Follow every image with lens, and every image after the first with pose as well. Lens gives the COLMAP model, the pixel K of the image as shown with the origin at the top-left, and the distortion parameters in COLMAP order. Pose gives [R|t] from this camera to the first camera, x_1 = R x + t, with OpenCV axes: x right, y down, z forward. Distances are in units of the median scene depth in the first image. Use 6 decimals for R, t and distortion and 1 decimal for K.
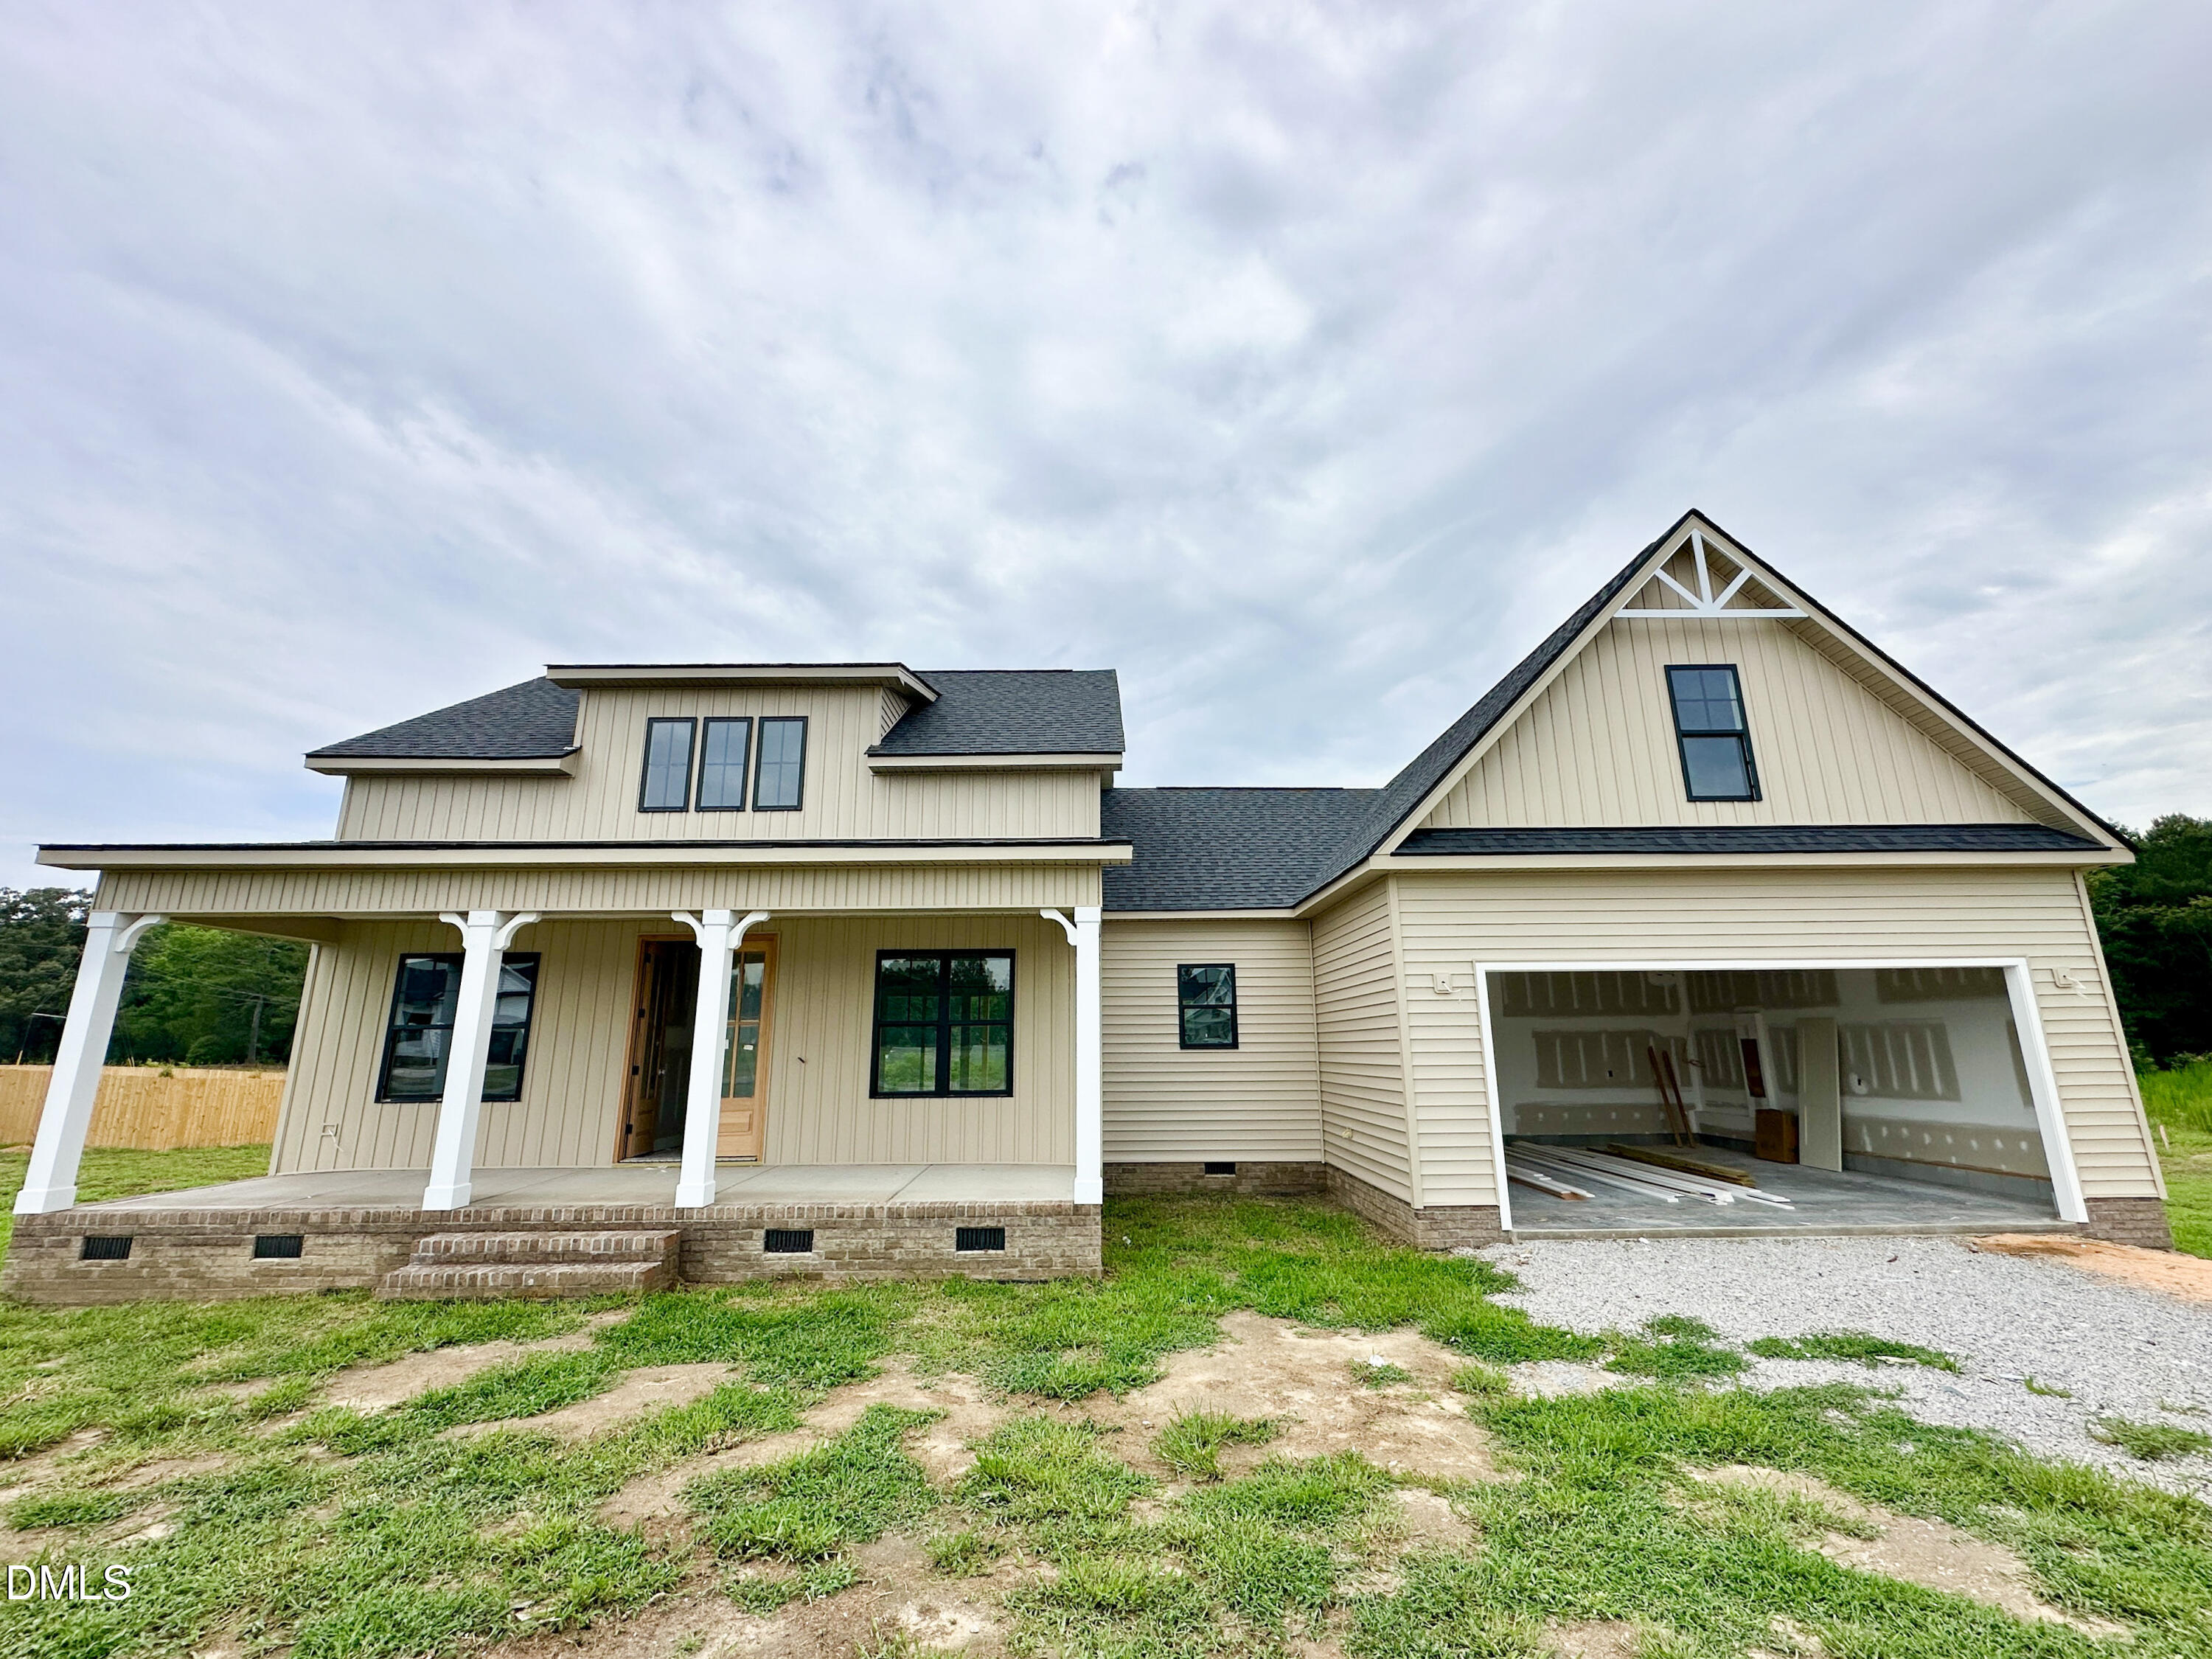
lens RADIAL K [[882.1, 0, 1106.0], [0, 882.1, 829.5], [0, 0, 1]] dist [0.000177, 0.000122]
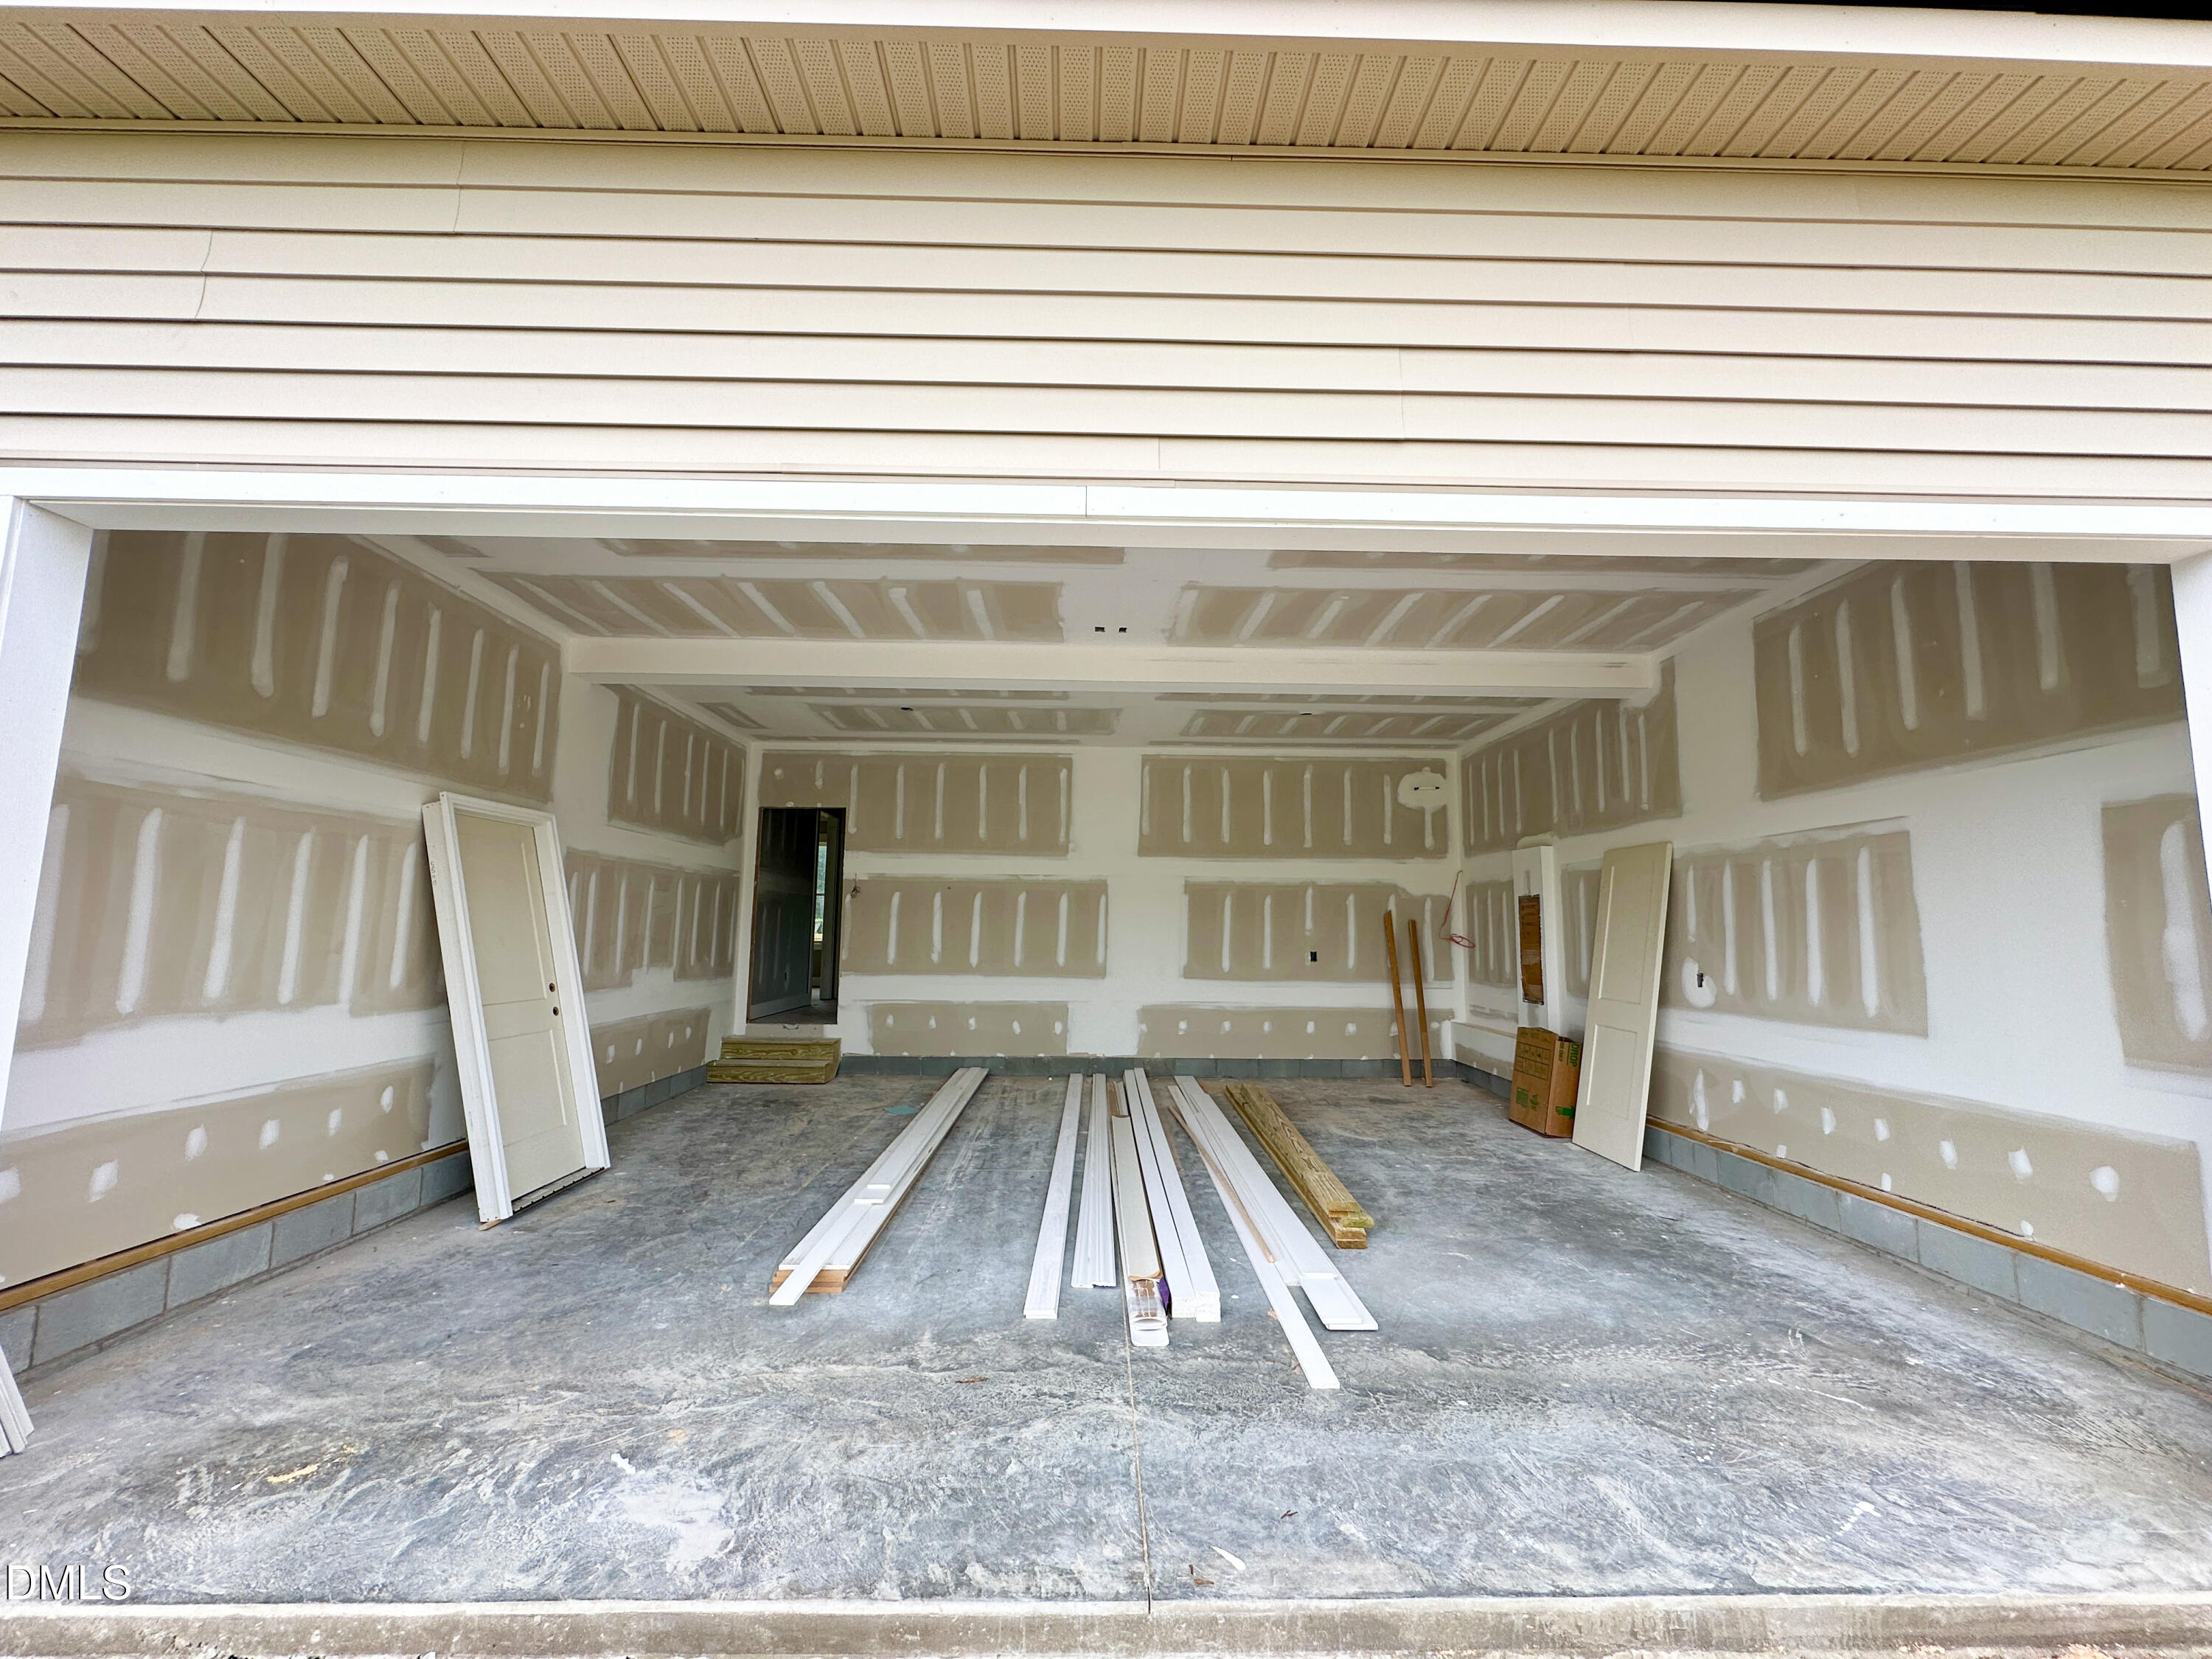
lens RADIAL K [[873.2, 0, 1096.6], [0, 873.2, 825.7], [0, 0, 1]] dist [0.000204, 0.000029]
pose [[0.999791, 0.020216, 0.002898, 0.453045], [-0.020418, 0.992469, 0.120786, 0.134538], [-0.000434, -0.120820, 0.992674, 0.474432]]
